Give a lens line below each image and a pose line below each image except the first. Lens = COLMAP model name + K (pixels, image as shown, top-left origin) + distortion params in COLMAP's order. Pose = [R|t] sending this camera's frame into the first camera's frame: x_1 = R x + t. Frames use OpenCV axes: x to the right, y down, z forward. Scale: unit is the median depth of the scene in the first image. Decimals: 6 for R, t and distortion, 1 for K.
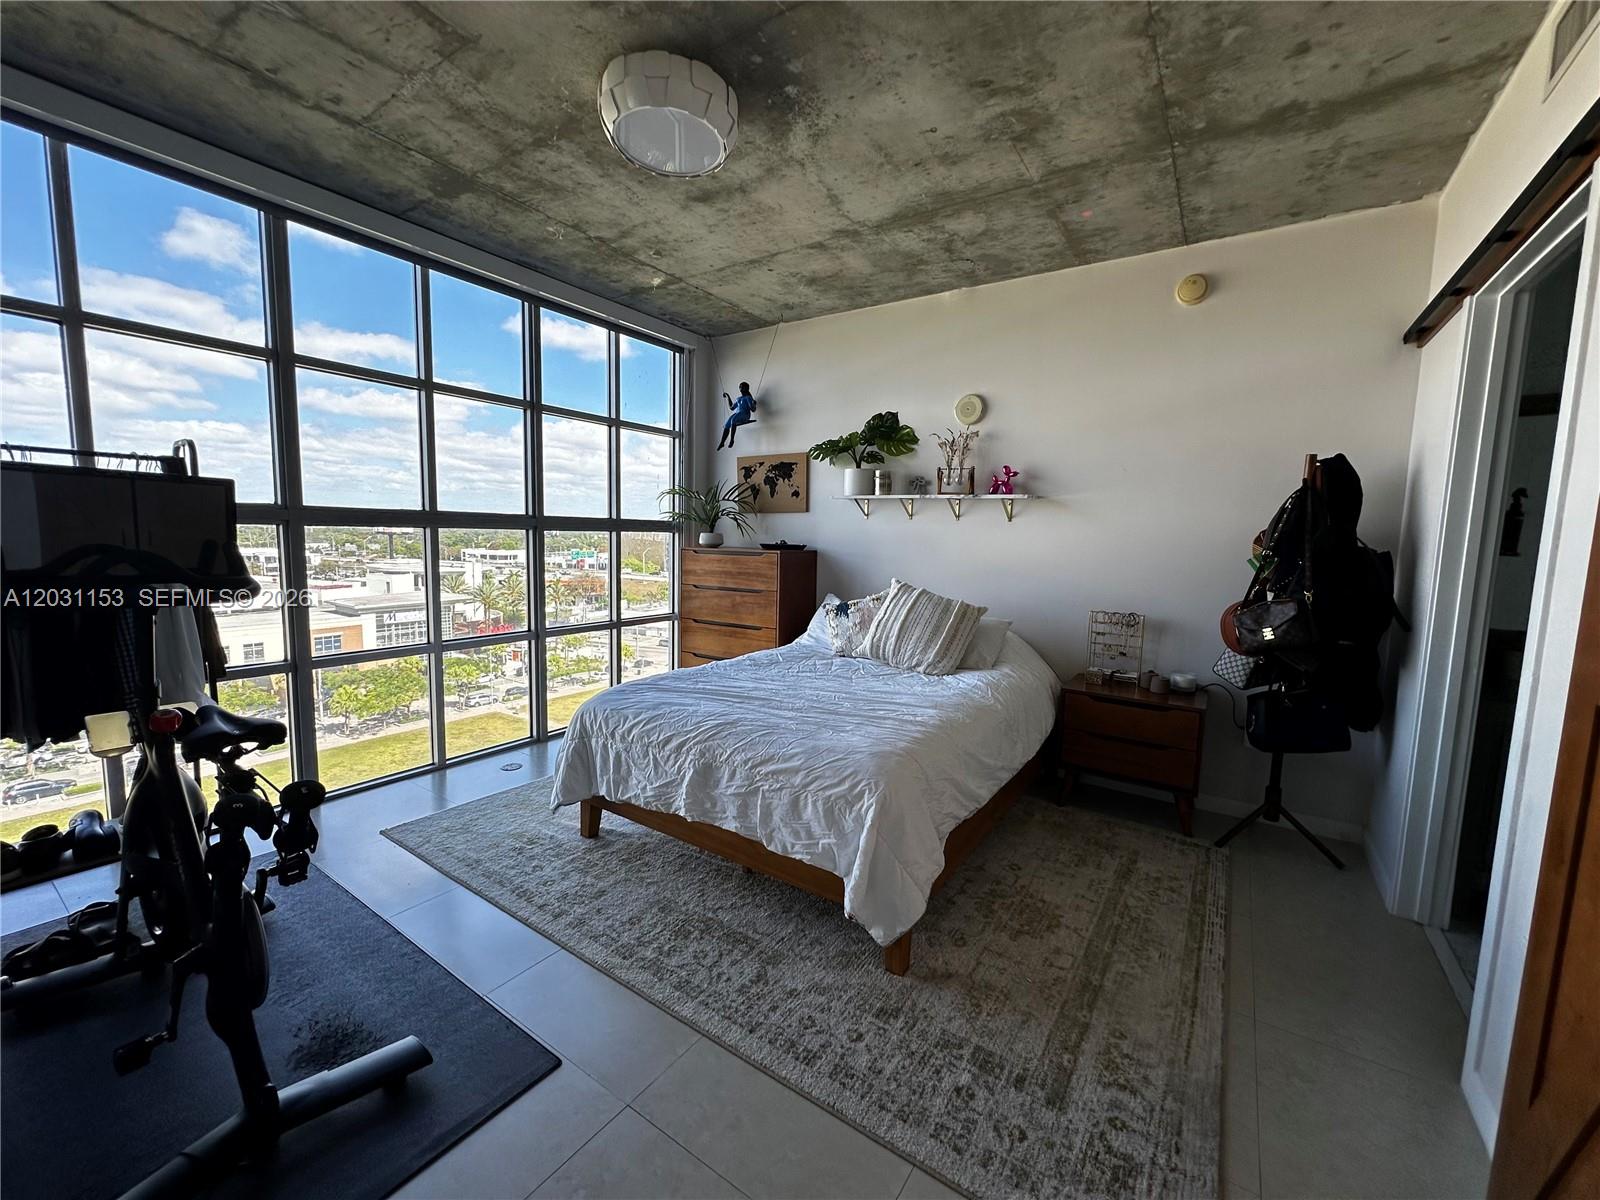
lens RADIAL K [[639.5, 0, 817.2], [0, 639.5, 593.8], [0, 0, 1]] dist [-0.001256, 0.000499]
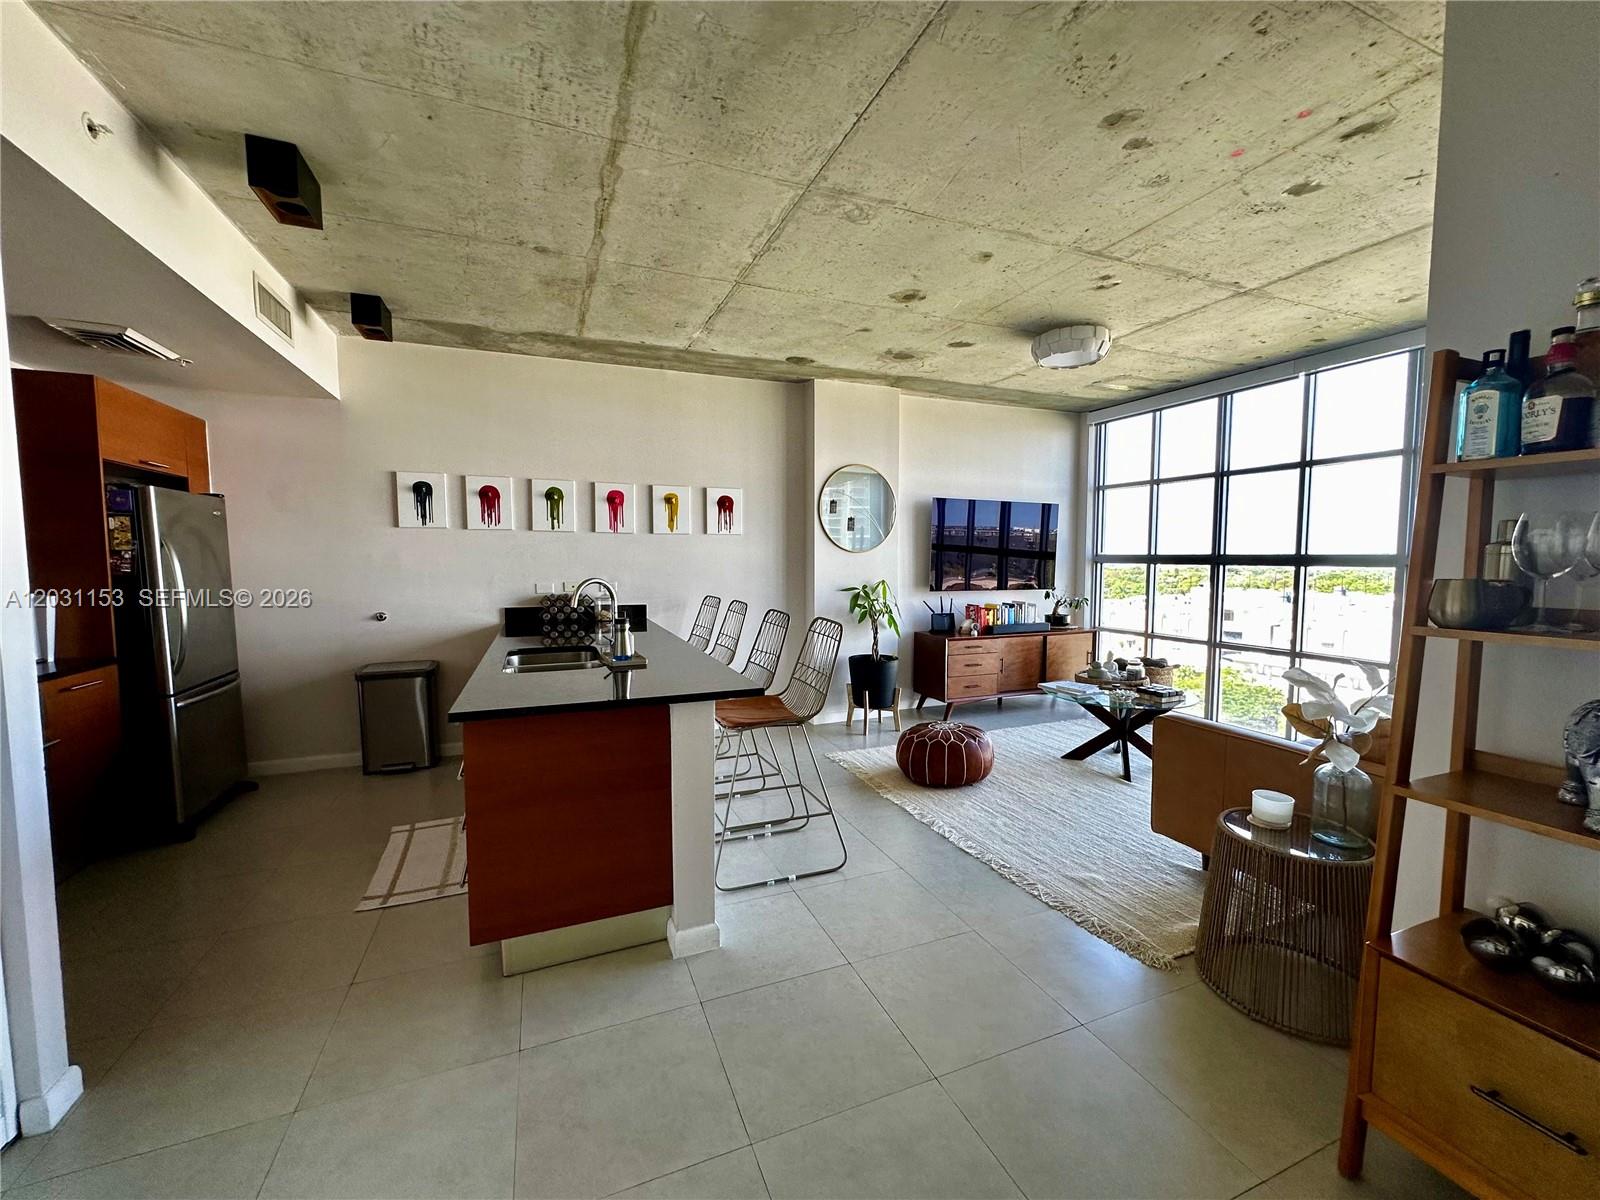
lens RADIAL K [[639.5, 0, 801.0], [0, 639.5, 598.3], [0, 0, 1]] dist [-0.001256, 0.000499]
pose [[-0.572733, 0.016547, -0.819575, 1.445317], [-0.106764, 0.989775, 0.094592, -0.063031], [0.812760, 0.141677, -0.565110, 1.159515]]
